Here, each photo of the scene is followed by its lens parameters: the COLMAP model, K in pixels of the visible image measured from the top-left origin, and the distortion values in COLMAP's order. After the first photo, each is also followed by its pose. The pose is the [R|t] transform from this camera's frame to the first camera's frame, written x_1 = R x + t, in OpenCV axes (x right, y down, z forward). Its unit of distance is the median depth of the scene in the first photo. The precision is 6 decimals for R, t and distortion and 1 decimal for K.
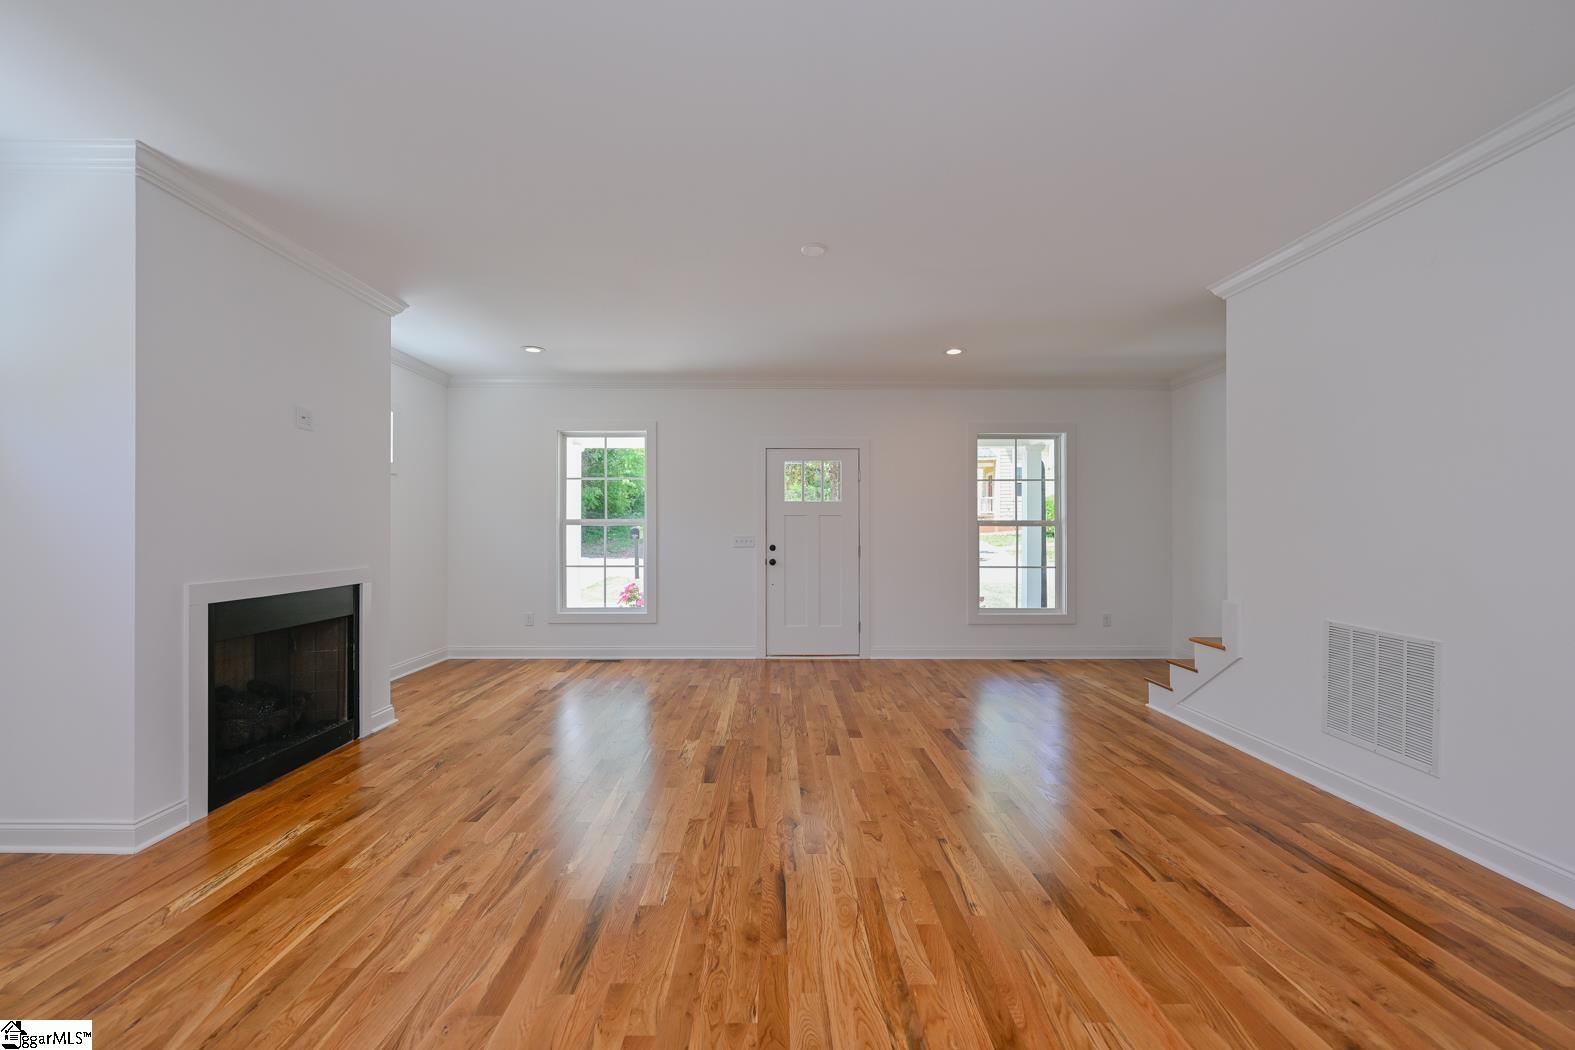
lens RADIAL K [[630.8, 0, 782.4], [0, 630.8, 529.3], [0, 0, 1]] dist [-0.005170, 0.001183]
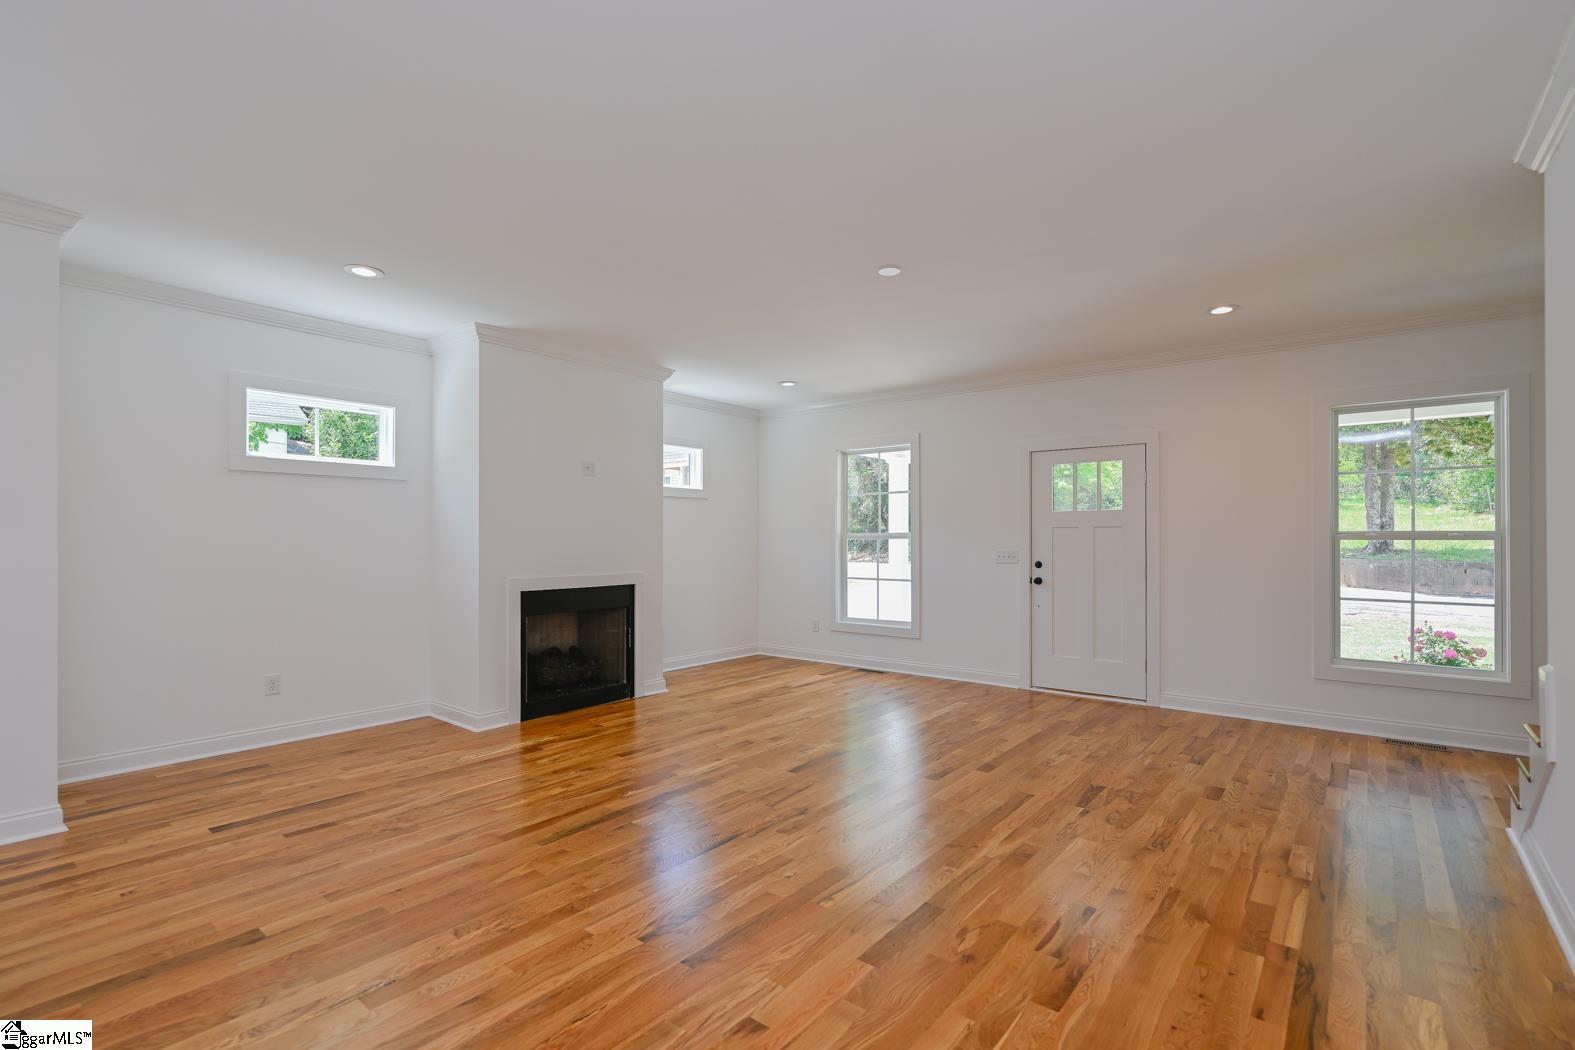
lens RADIAL K [[725.2, 0, 787.1], [0, 725.2, 535.6], [0, 0, 1]] dist [-0.002229, -0.000140]
pose [[0.773887, -0.004531, -0.633308, 0.590983], [0.000953, 0.999982, -0.005990, -0.008874], [0.633323, 0.004032, 0.773877, -0.003862]]
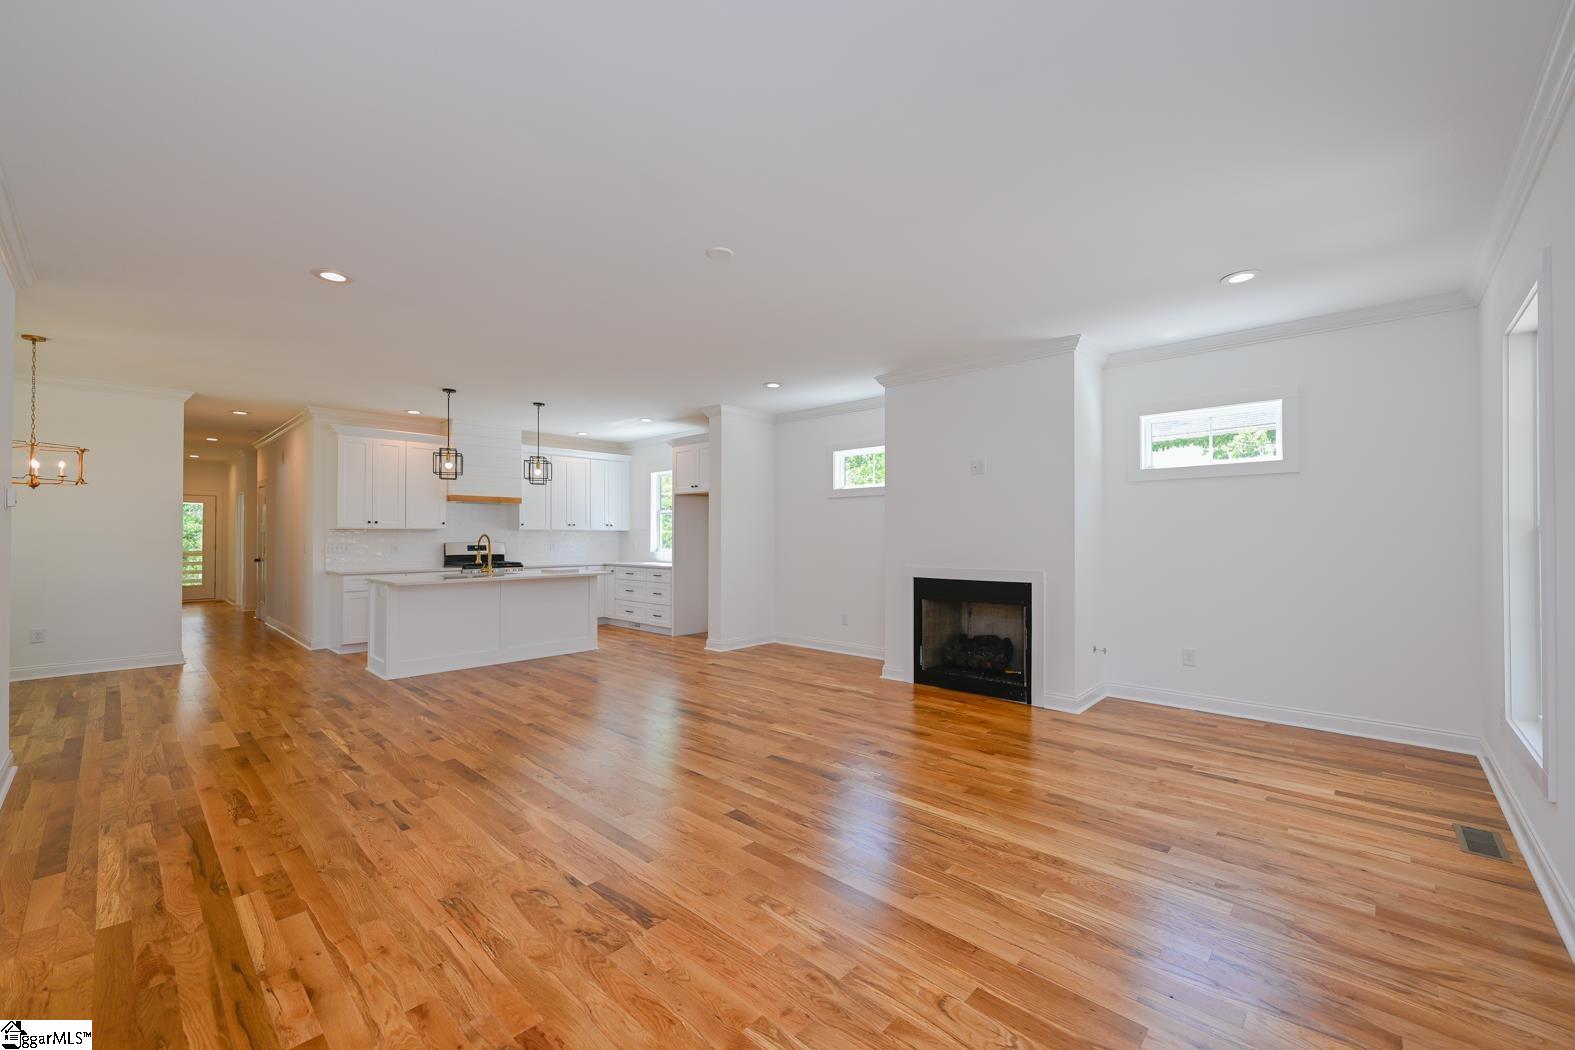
lens RADIAL K [[630.8, 0, 783.5], [0, 630.8, 535.2], [0, 0, 1]] dist [-0.005170, 0.001183]
pose [[-0.689744, -0.004299, -0.724041, 0.609520], [-0.002136, 0.999990, -0.003903, -0.003985], [0.724050, -0.001146, -0.689746, 1.553477]]
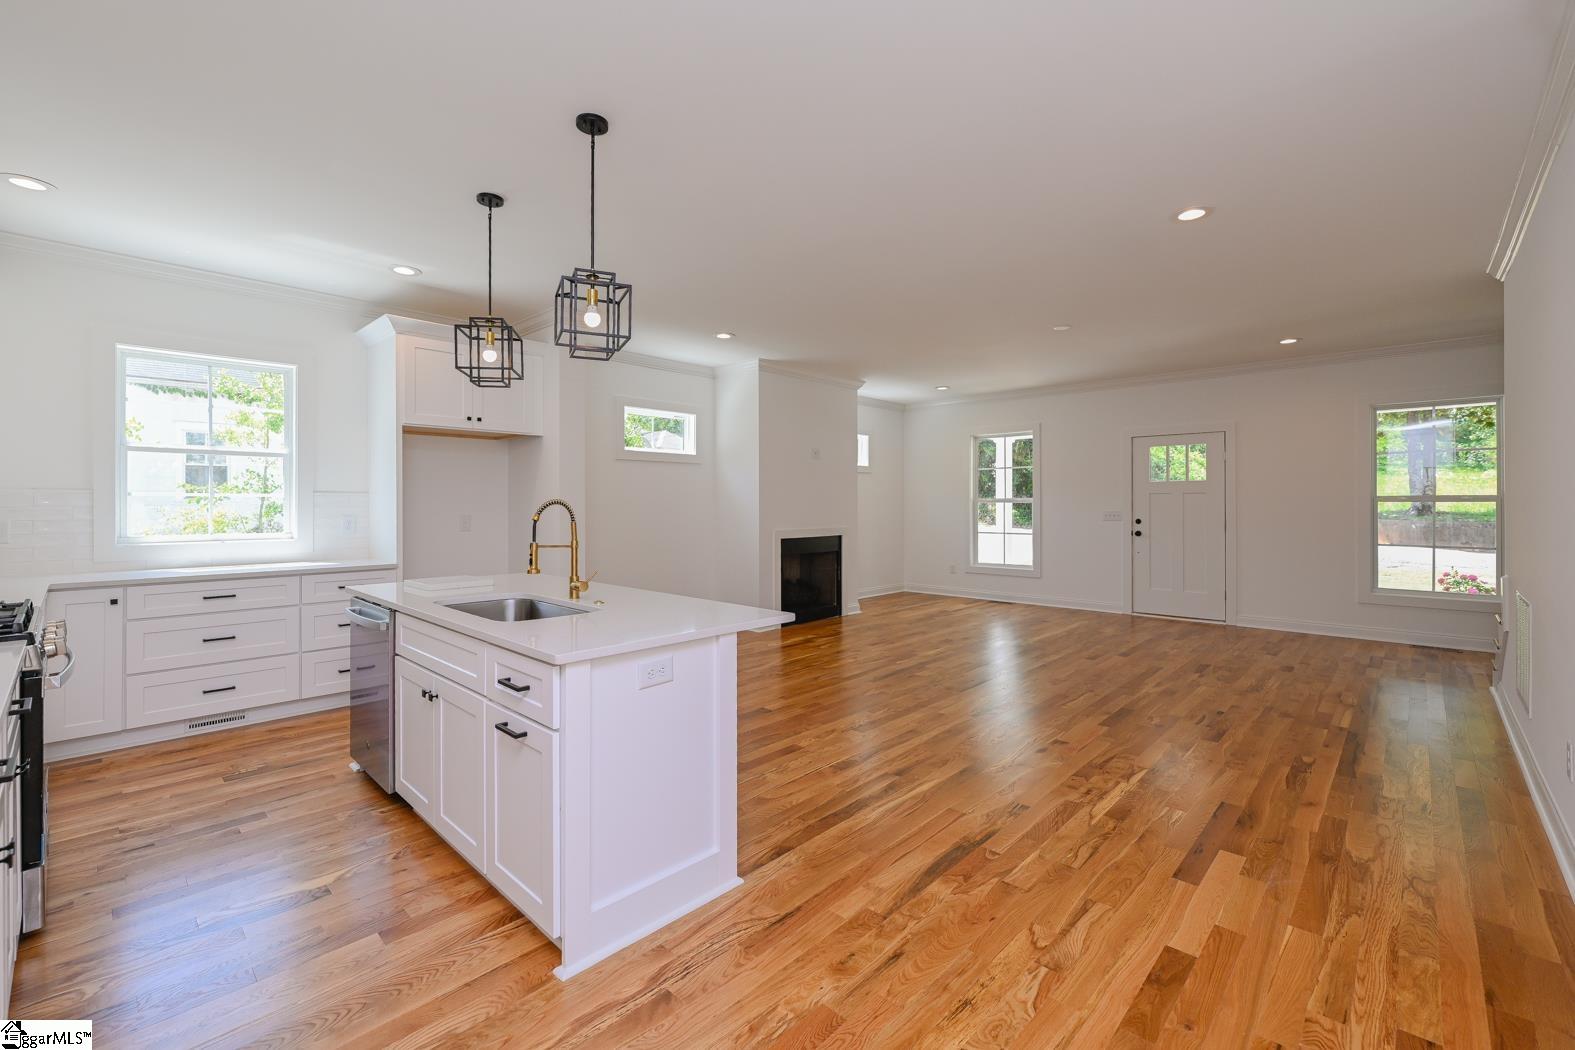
lens RADIAL K [[668.2, 0, 782.7], [0, 668.2, 501.7], [0, 0, 1]] dist [-0.000024, -0.000415]
pose [[0.718753, -0.005449, -0.695244, 0.627863], [0.003361, 0.999985, -0.004363, -0.006642], [0.695257, 0.000799, 0.718761, -0.599454]]
